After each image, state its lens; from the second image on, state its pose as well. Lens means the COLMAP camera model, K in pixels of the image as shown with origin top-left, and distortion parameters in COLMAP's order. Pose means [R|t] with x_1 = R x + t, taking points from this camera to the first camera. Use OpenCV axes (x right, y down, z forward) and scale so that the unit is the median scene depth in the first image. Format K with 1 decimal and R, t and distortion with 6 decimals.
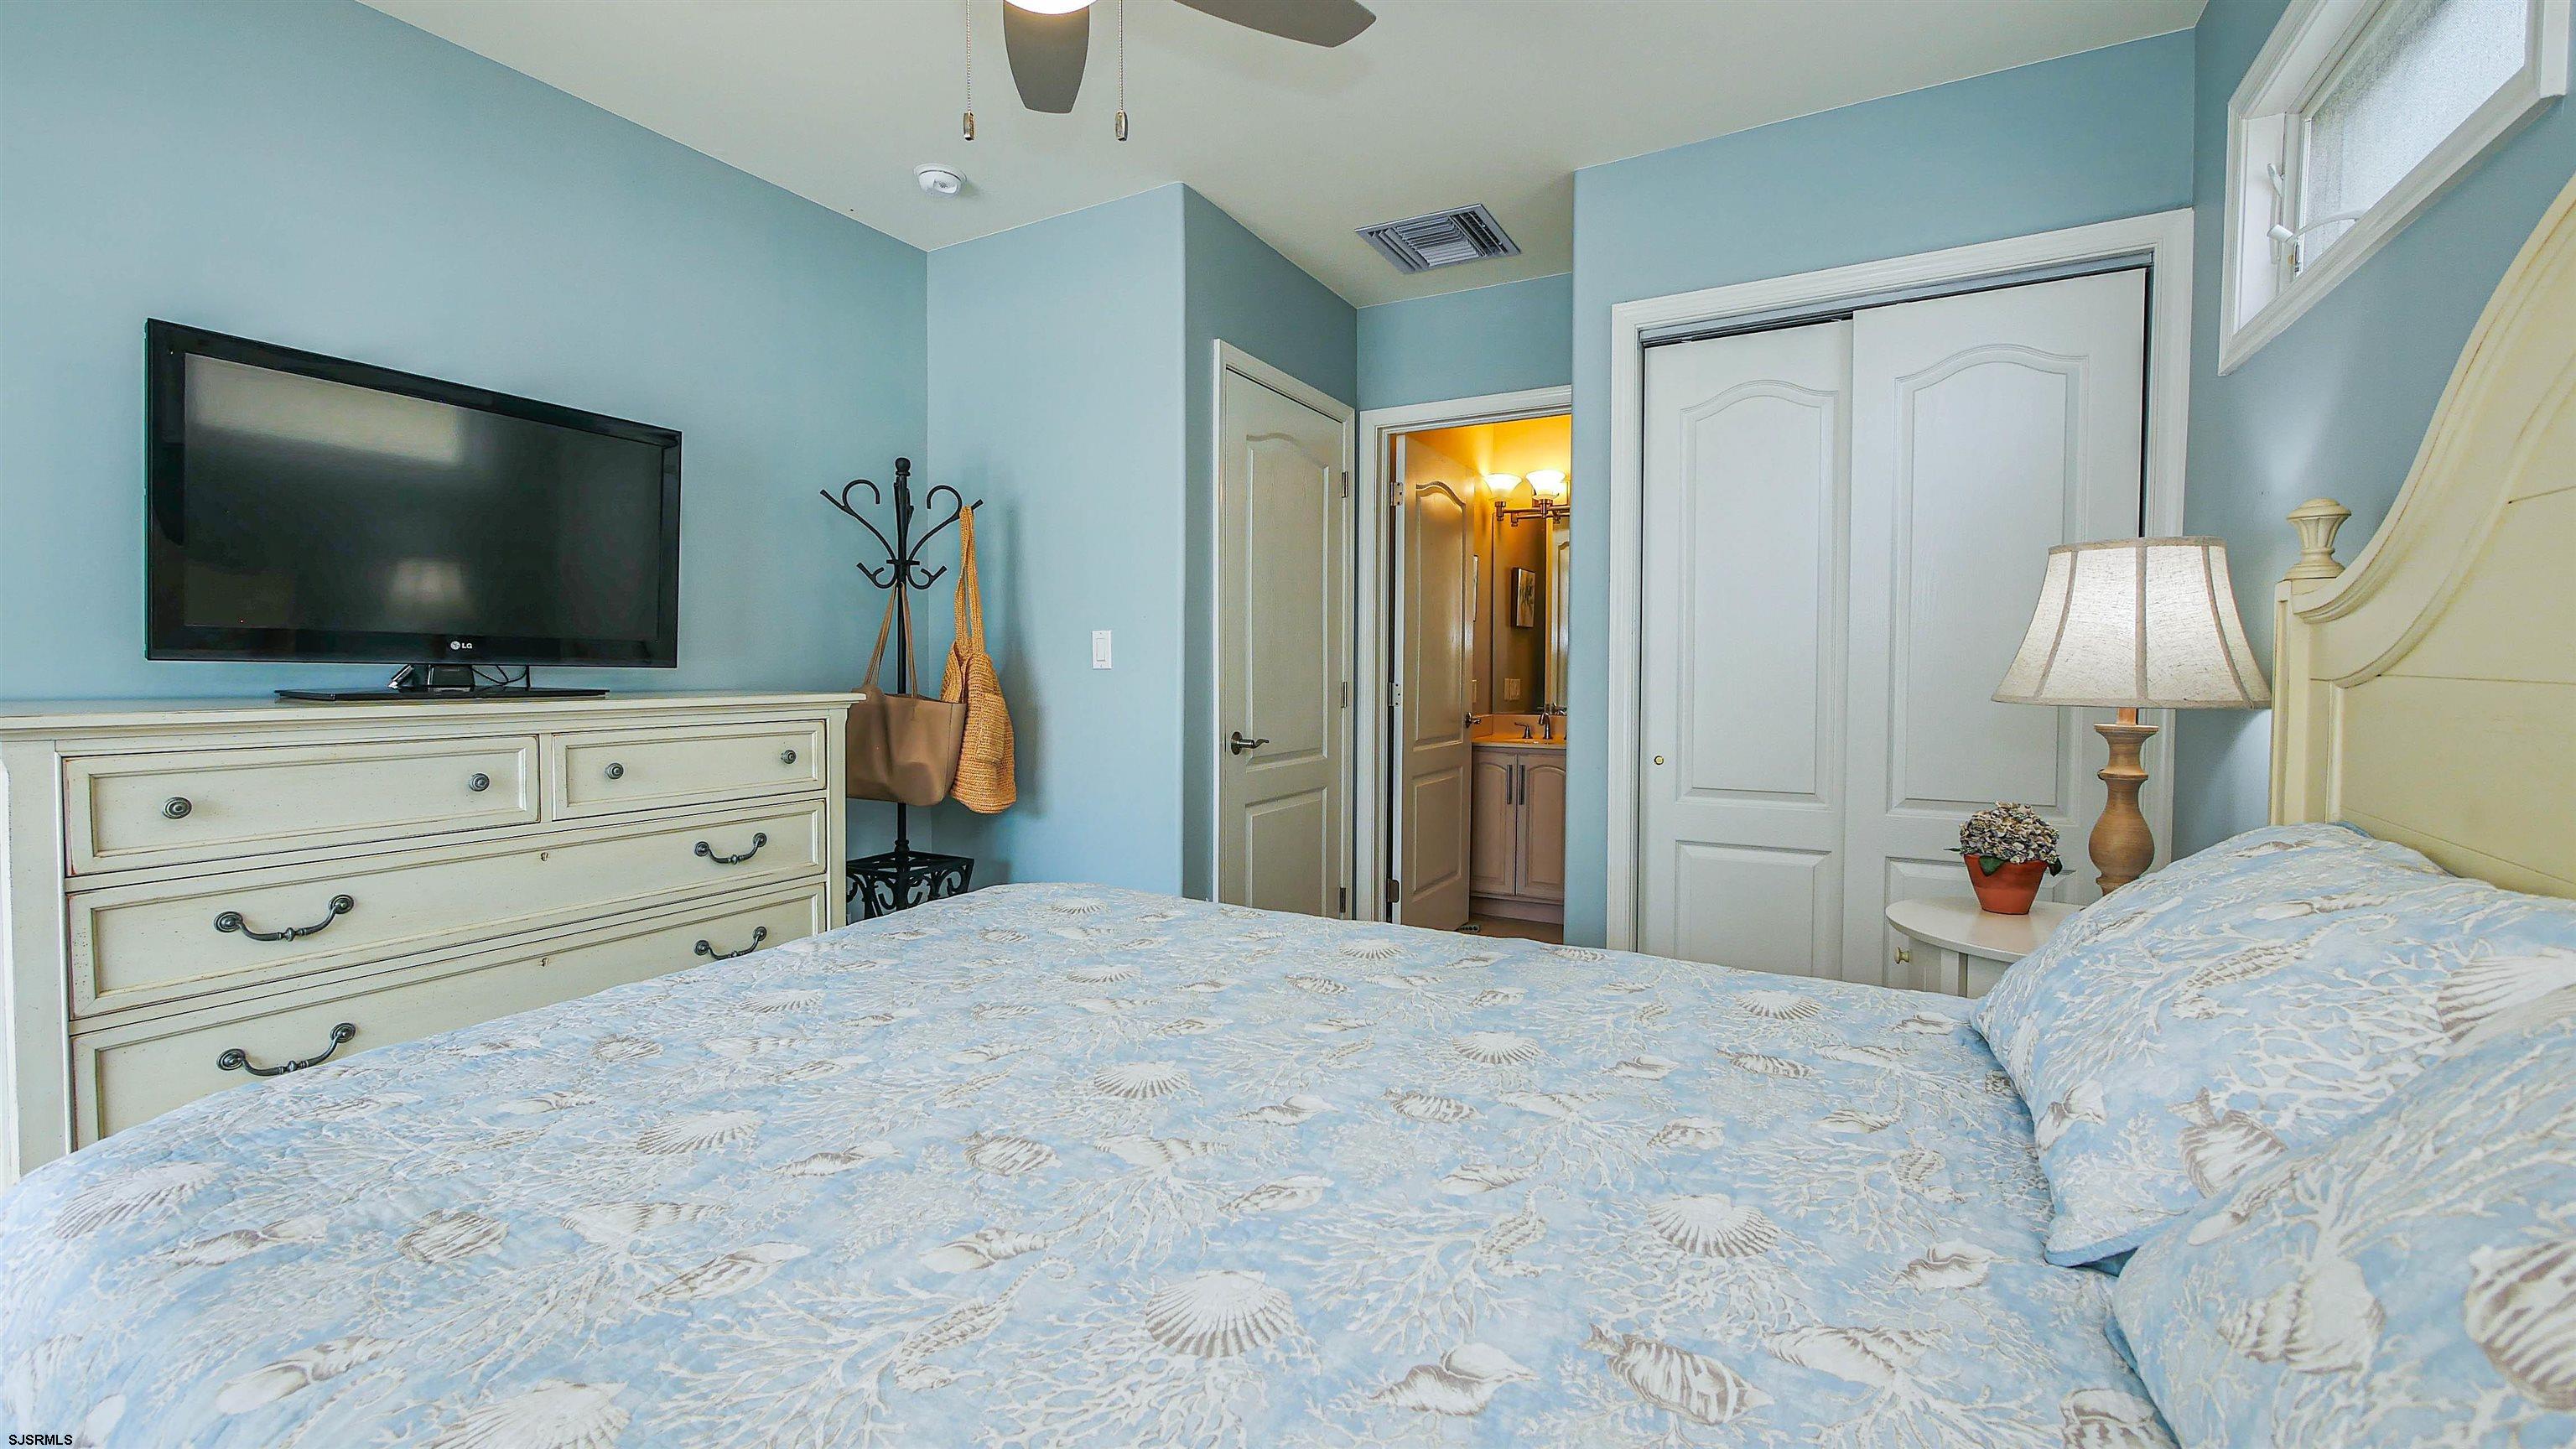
lens RADIAL K [[1058.1, 0, 1278.3], [0, 1058.1, 732.5], [0, 0, 1]] dist [-0.007259, 0.000666]
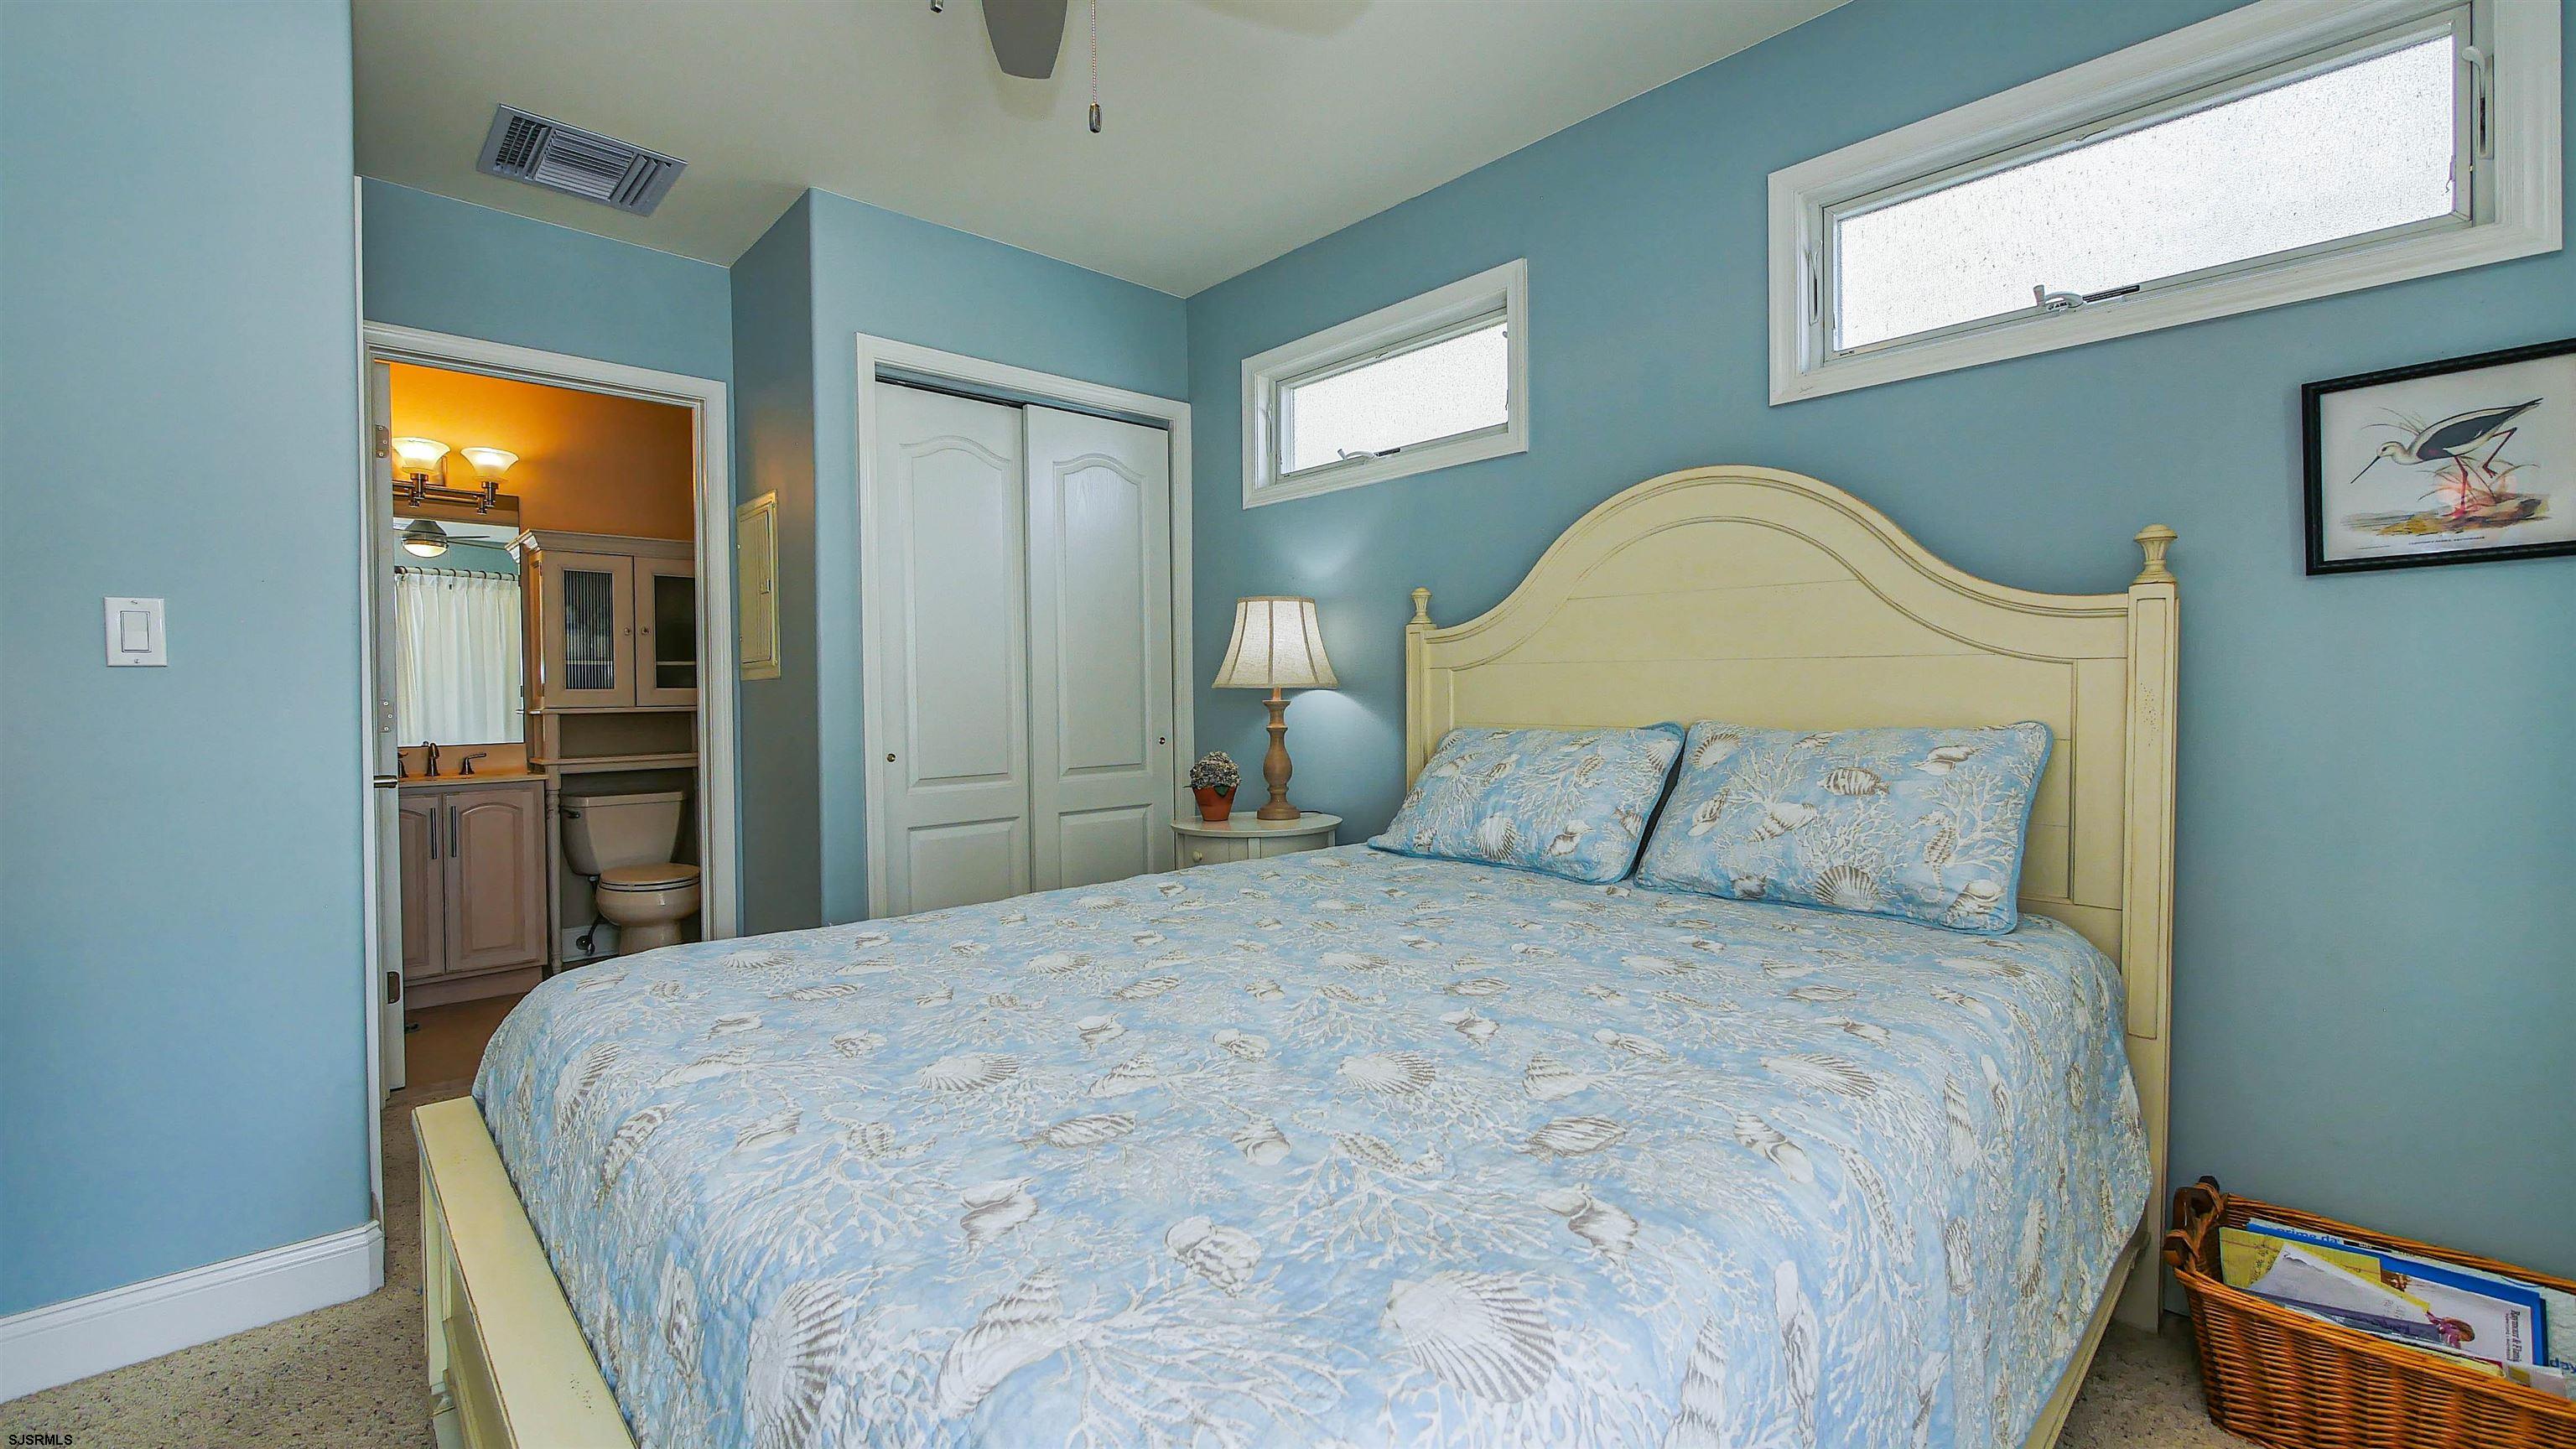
lens RADIAL K [[1058.1, 0, 1291.0], [0, 1058.1, 723.0], [0, 0, 1]] dist [-0.007259, 0.000666]
pose [[0.293174, -0.032463, 0.955508, -0.903114], [0.074629, 0.997151, 0.010980, 0.015724], [-0.953142, 0.068090, 0.294761, 0.450047]]
